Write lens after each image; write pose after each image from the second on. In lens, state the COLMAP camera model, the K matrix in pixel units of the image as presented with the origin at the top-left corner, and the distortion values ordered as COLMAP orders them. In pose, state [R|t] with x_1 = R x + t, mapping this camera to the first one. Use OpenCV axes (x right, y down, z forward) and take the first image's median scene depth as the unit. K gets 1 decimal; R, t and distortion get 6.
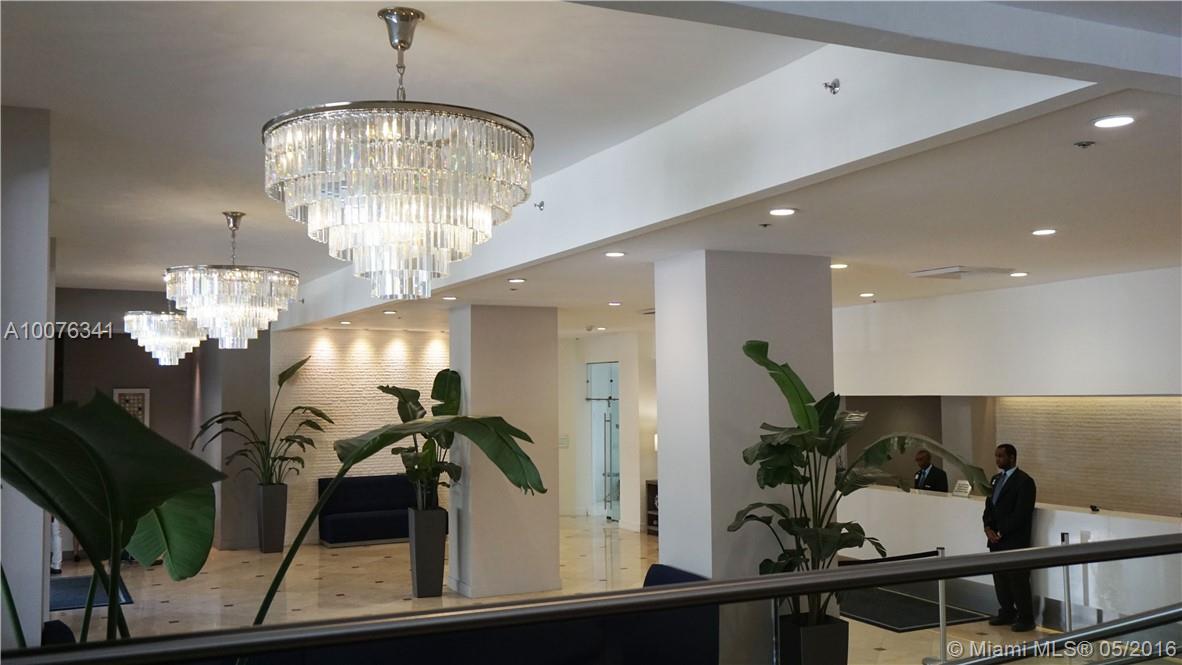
lens RADIAL K [[1051.6, 0, 591.0], [0, 1051.6, 332.5], [0, 0, 1]] dist [-0.006175, -0.001914]
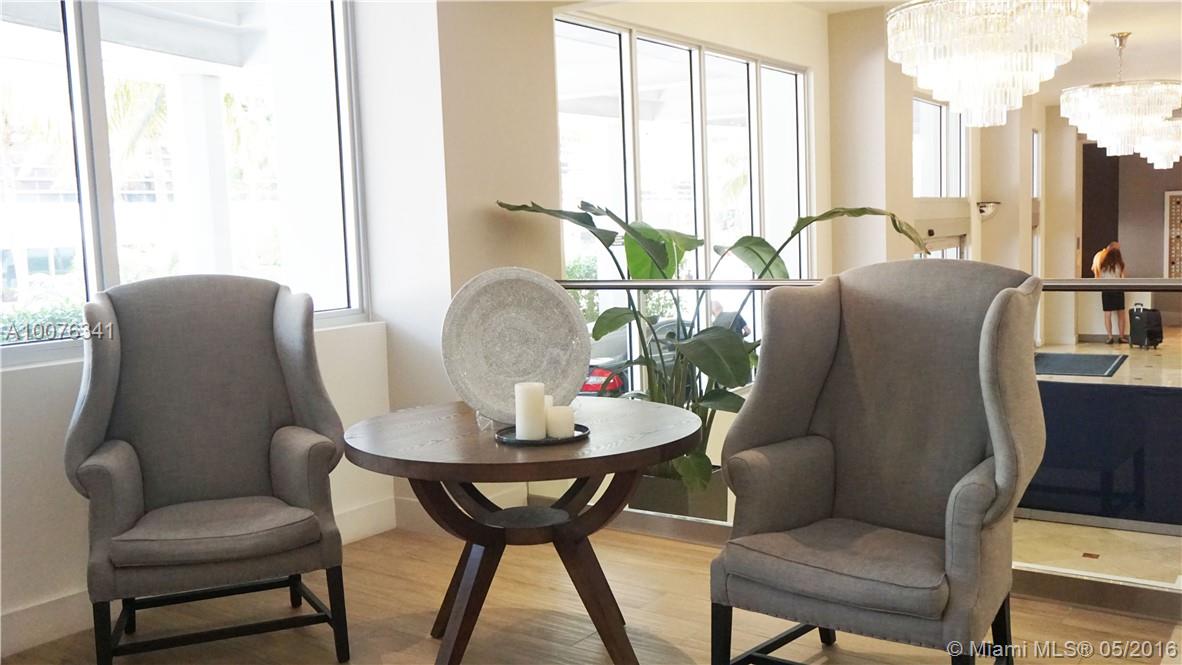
lens RADIAL K [[1051.6, 0, 591.0], [0, 1051.6, 332.5], [0, 0, 1]] dist [-0.006175, -0.001914]
pose [[0.528363, 0.082297, -0.845020, 0.256210], [0.074606, 0.986941, 0.142767, -0.000295], [0.845734, -0.138476, 0.515323, -0.080170]]
